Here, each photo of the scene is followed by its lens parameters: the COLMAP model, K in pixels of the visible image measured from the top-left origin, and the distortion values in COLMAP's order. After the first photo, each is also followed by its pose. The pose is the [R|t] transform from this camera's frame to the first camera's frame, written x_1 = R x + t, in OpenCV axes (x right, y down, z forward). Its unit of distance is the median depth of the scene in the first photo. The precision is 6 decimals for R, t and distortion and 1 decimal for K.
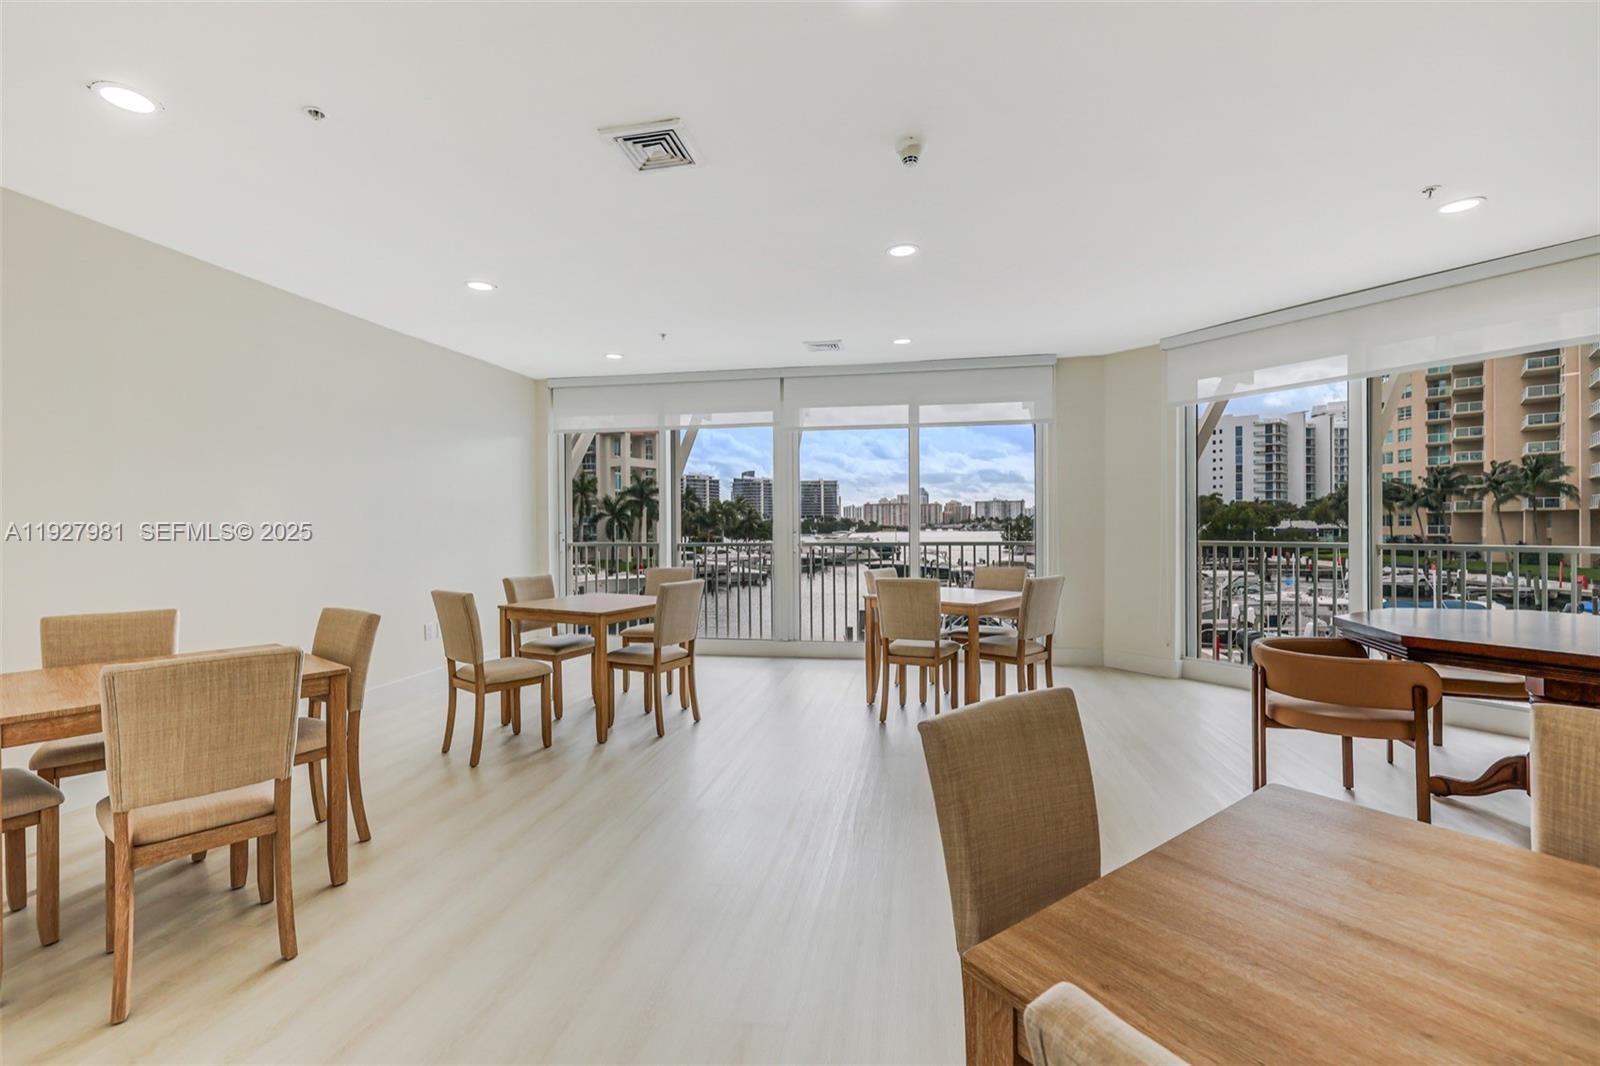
lens RADIAL K [[691.6, 0, 797.1], [0, 691.6, 528.5], [0, 0, 1]] dist [0.003448, 0.000536]
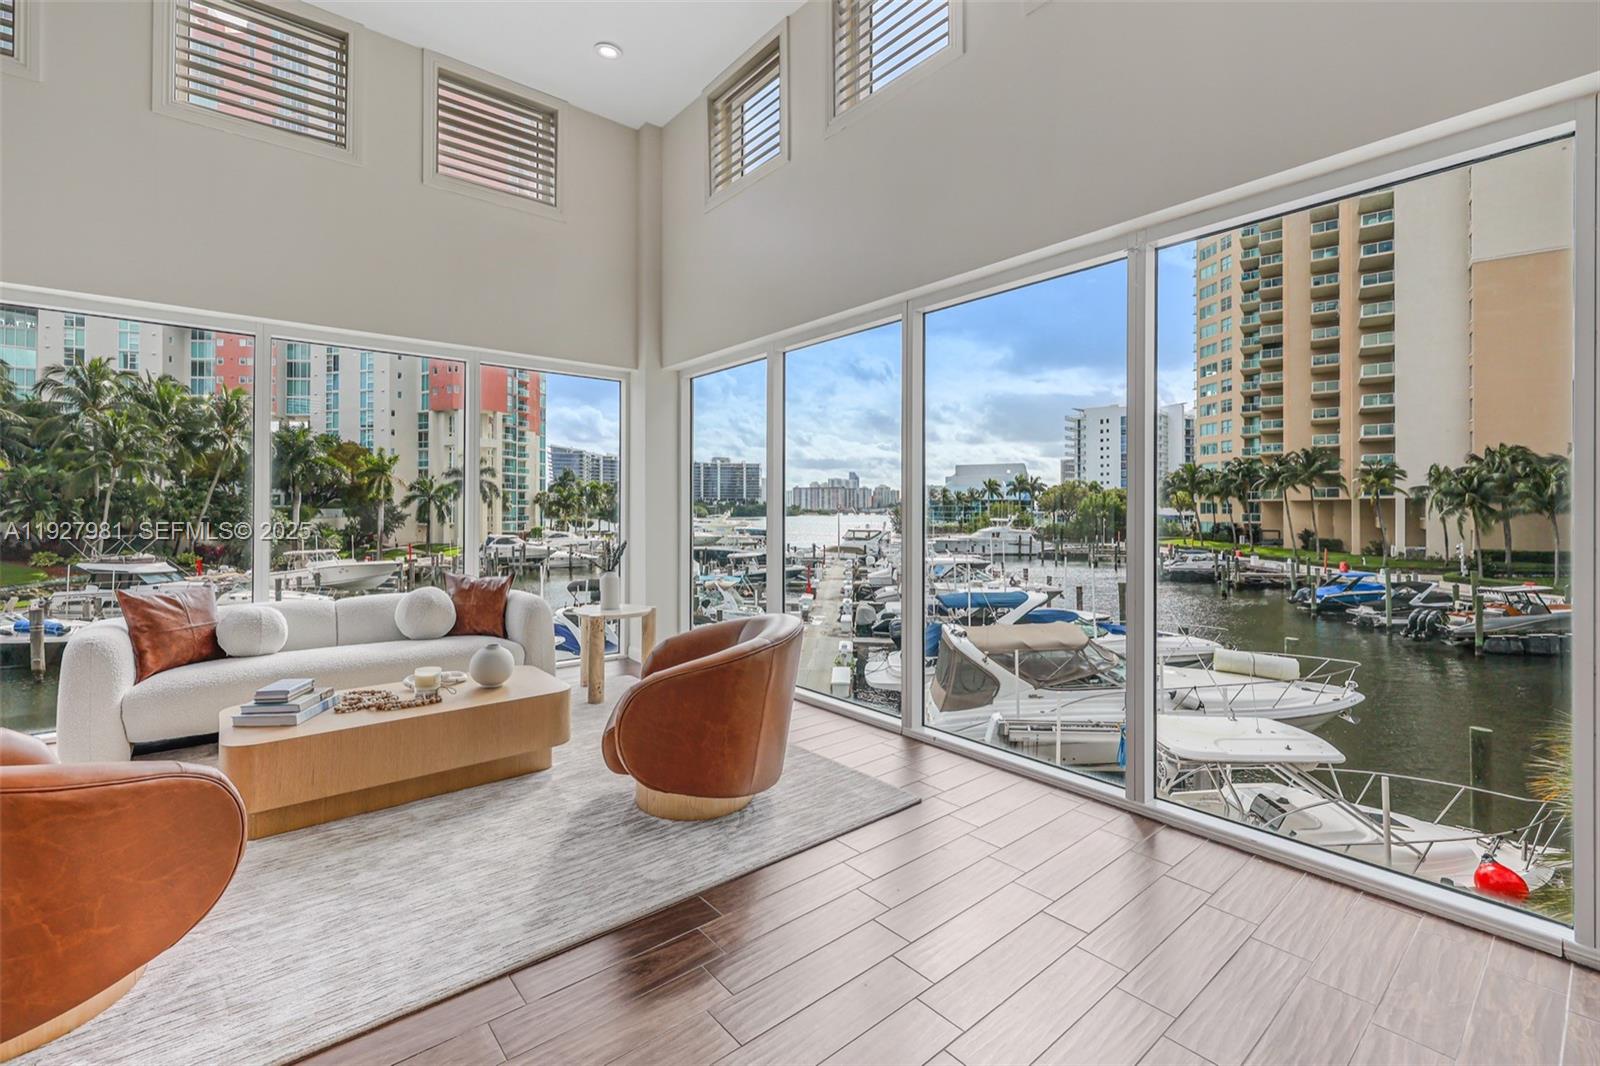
lens RADIAL K [[691.6, 0, 805.3], [0, 691.6, 508.8], [0, 0, 1]] dist [0.003448, 0.000536]
pose [[0.996362, 0.008104, 0.084840, 0.102854], [-0.007747, 0.999960, -0.004530, -0.001134], [-0.084873, 0.003857, 0.996384, 0.011649]]
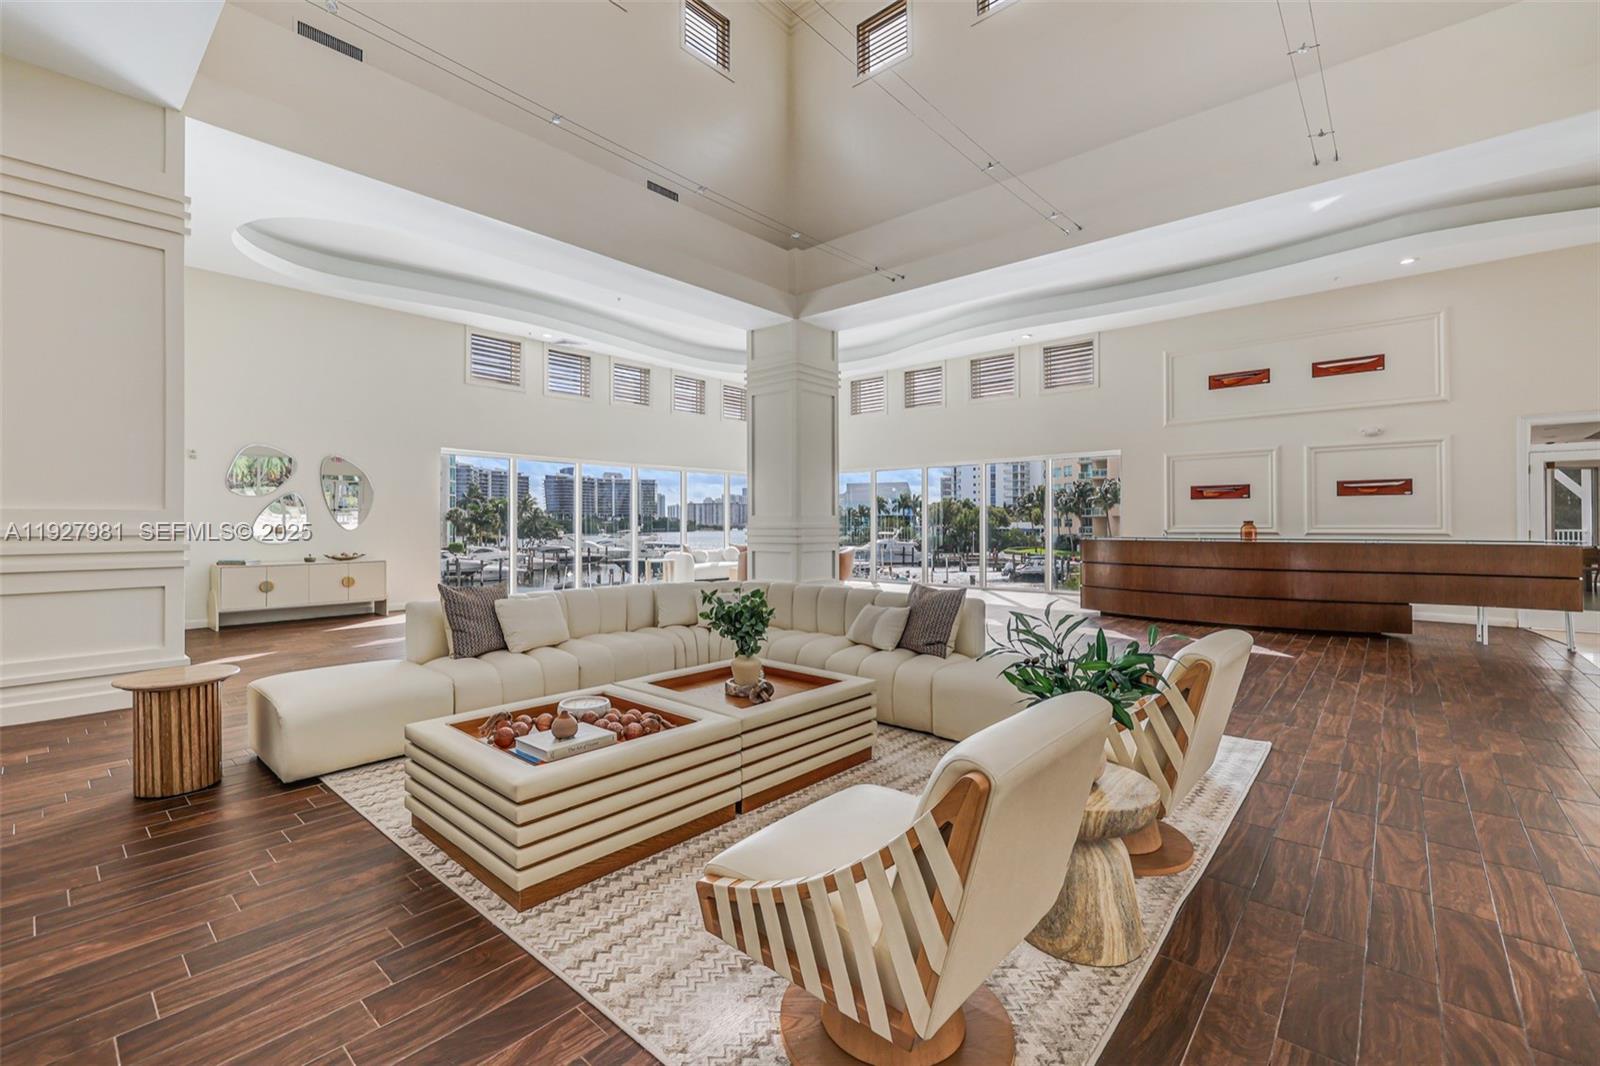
lens RADIAL K [[691.6, 0, 806.7], [0, 691.6, 529.2], [0, 0, 1]] dist [0.003448, 0.000536]
pose [[0.970018, 0.002249, 0.243024, 0.071284], [-0.002817, 0.999994, 0.001990, -0.000618], [-0.243018, -0.002615, 0.970018, -0.067915]]
